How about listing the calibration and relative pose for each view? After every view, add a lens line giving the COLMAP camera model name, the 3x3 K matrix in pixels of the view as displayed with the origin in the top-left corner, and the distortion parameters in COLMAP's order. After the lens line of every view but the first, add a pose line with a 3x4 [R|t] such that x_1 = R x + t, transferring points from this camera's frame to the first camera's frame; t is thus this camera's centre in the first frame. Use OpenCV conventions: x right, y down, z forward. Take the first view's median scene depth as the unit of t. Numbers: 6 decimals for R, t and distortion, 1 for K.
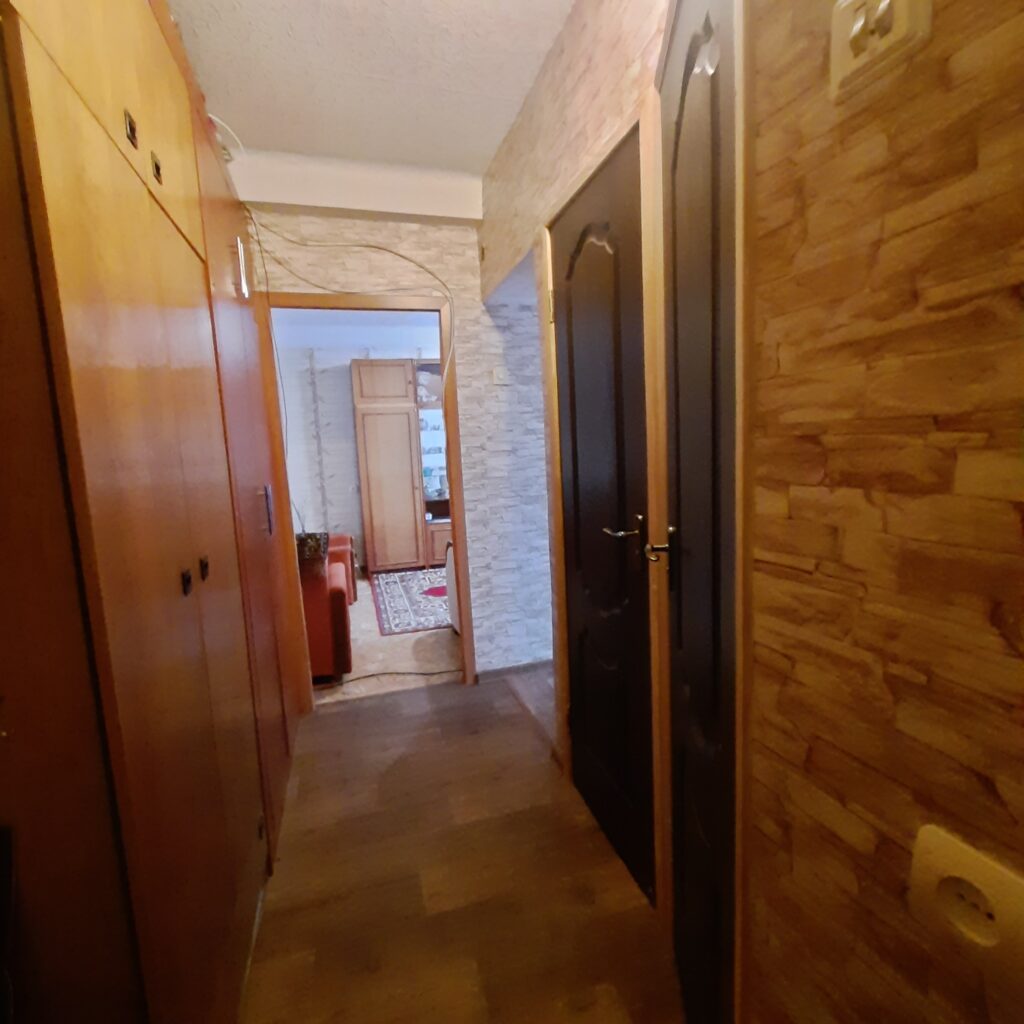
lens RADIAL K [[533.6, 0, 506.8], [0, 533.6, 512.0], [0, 0, 1]] dist [-0.002959, -0.001492]
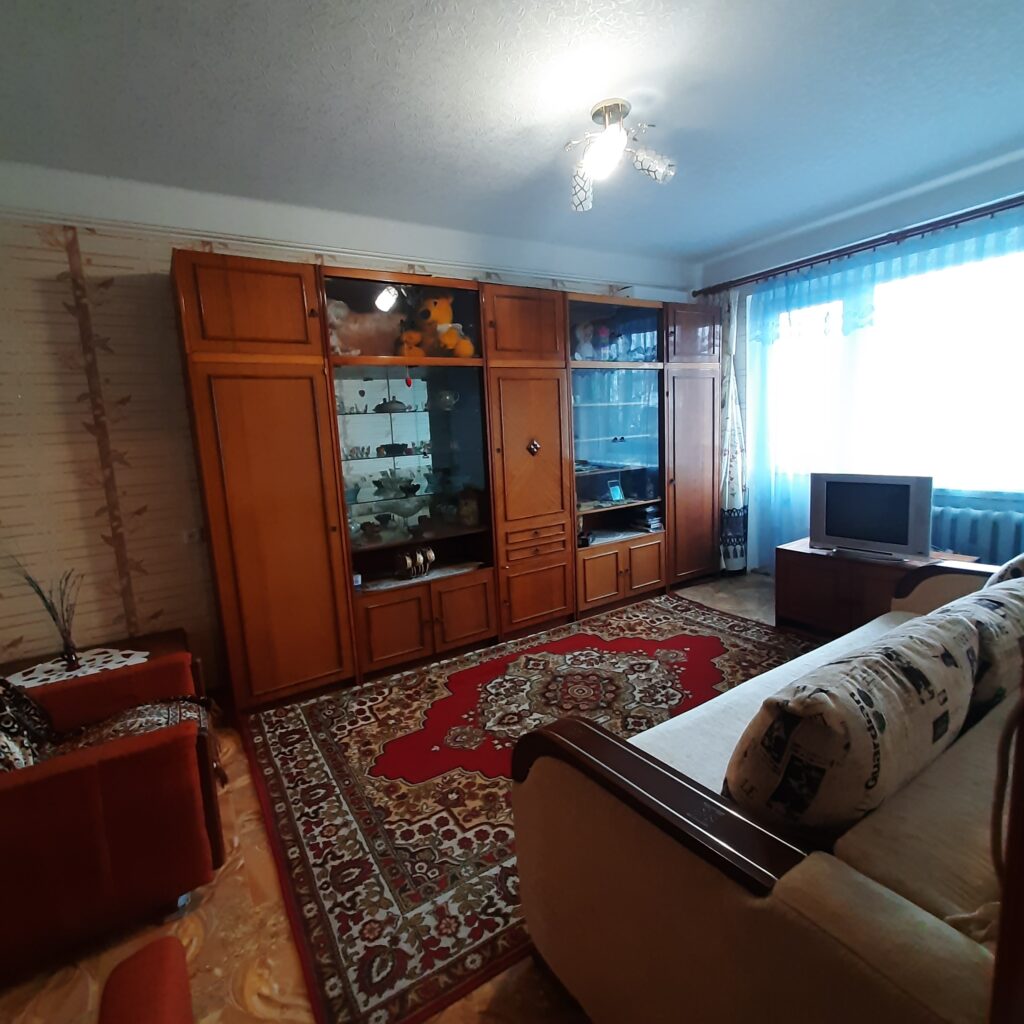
lens RADIAL K [[533.6, 0, 518.9], [0, 533.6, 512.8], [0, 0, 1]] dist [-0.002959, -0.001492]
pose [[0.961586, -0.046687, 0.270506, -0.136621], [0.047791, 0.998854, 0.002506, -0.052732], [-0.270313, 0.010518, 0.962715, 0.470081]]
